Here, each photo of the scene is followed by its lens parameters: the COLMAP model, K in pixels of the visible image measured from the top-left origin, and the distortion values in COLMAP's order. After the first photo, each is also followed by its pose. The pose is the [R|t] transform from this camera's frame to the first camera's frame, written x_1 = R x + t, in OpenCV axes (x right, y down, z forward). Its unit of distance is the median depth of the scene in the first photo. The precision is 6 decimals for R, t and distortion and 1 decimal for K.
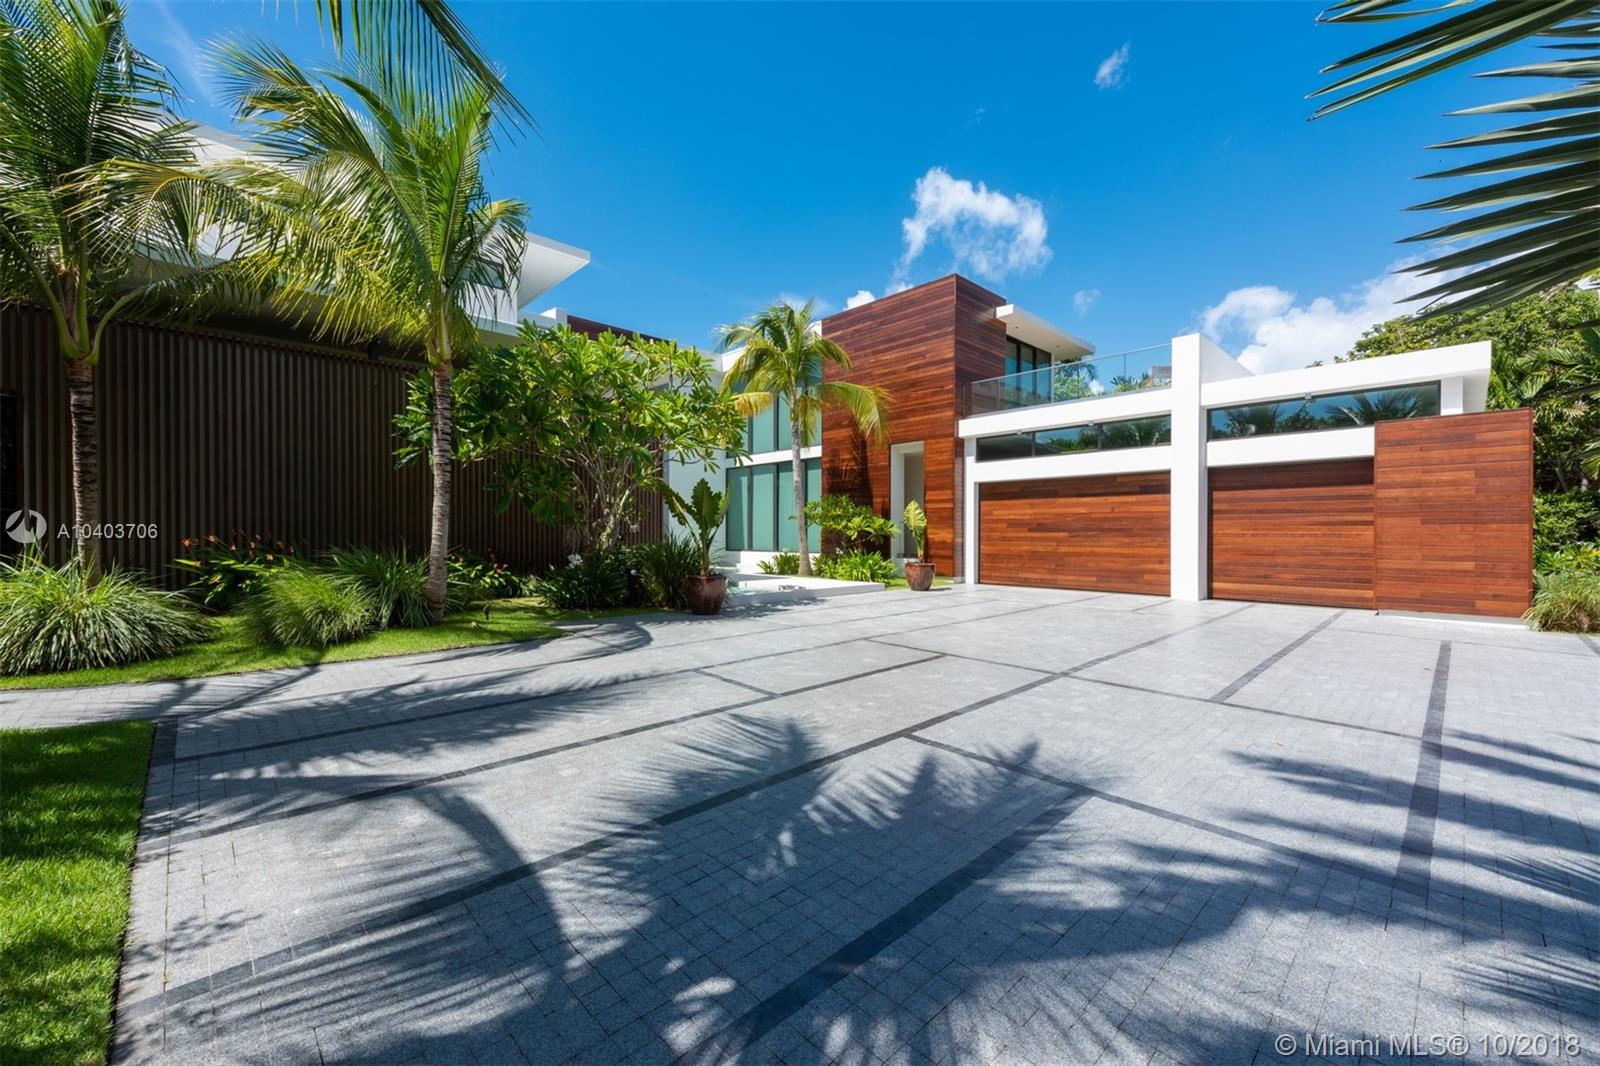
lens RADIAL K [[626.7, 0, 798.1], [0, 626.7, 537.3], [0, 0, 1]] dist [0.000401, 0.000005]
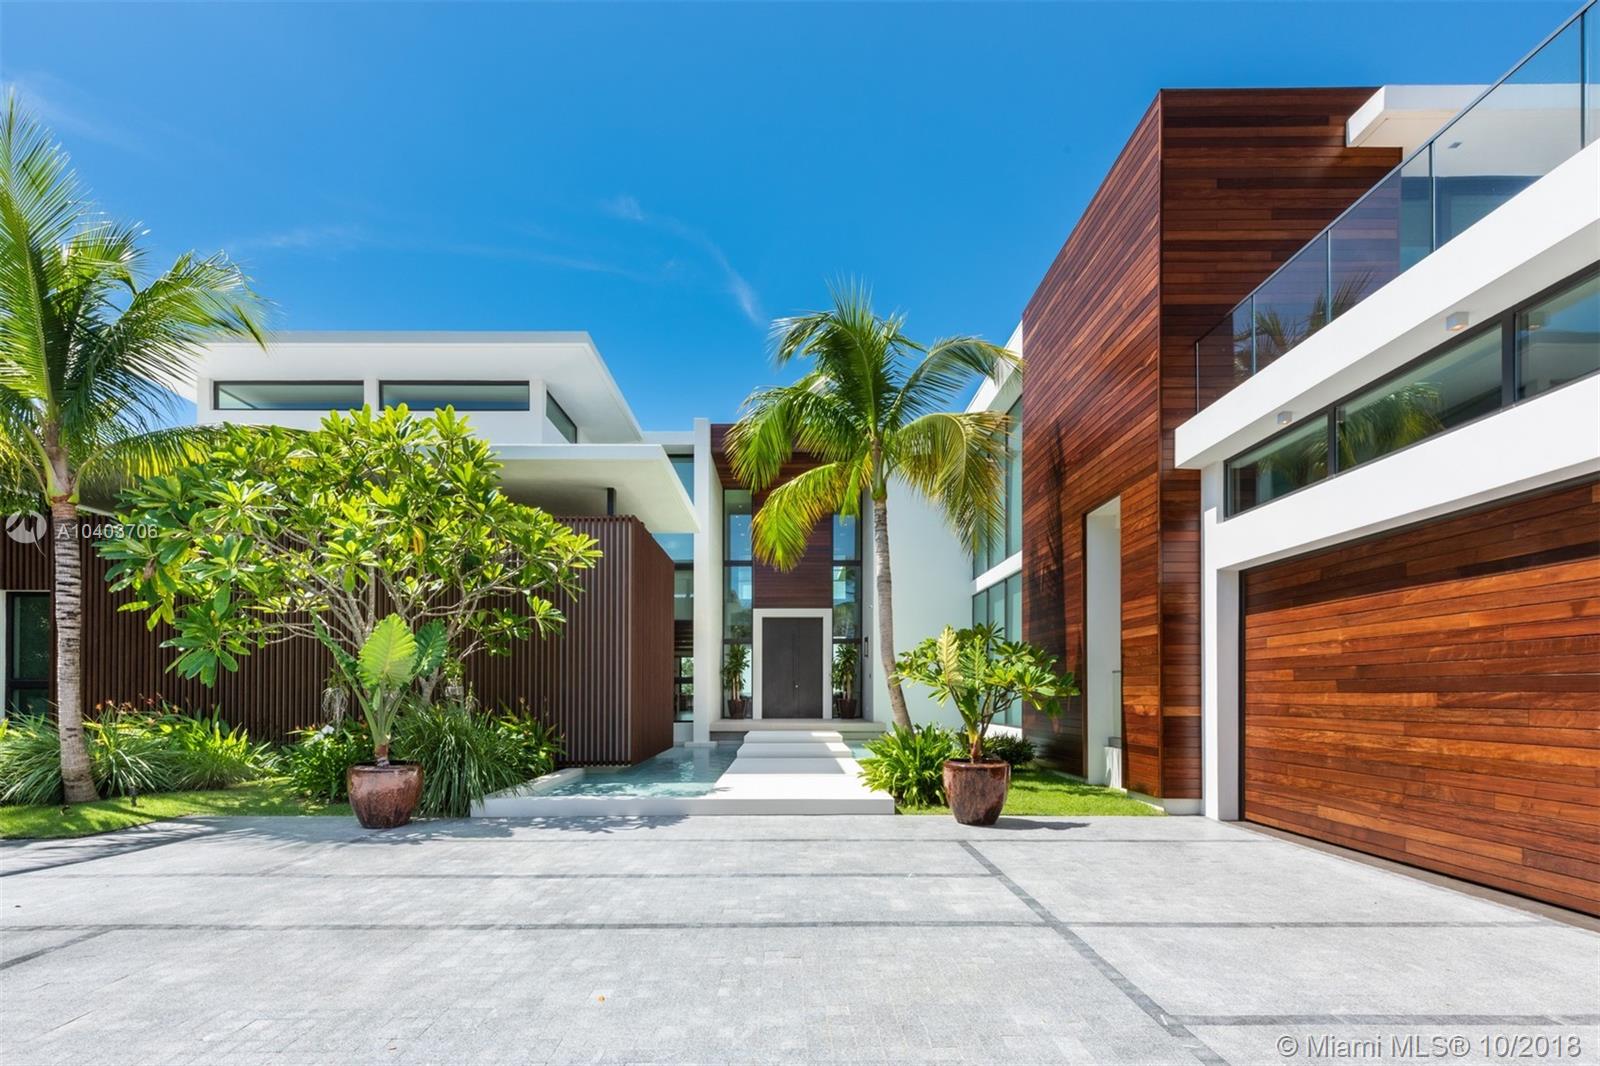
lens RADIAL K [[739.8, 0, 791.6], [0, 739.8, 687.4], [0, 0, 1]] dist [-0.000432, -0.000130]
pose [[0.715671, -0.009683, -0.698371, 0.433982], [-0.000481, 0.999897, -0.014356, -0.005046], [0.698438, 0.010610, 0.715592, 0.482255]]
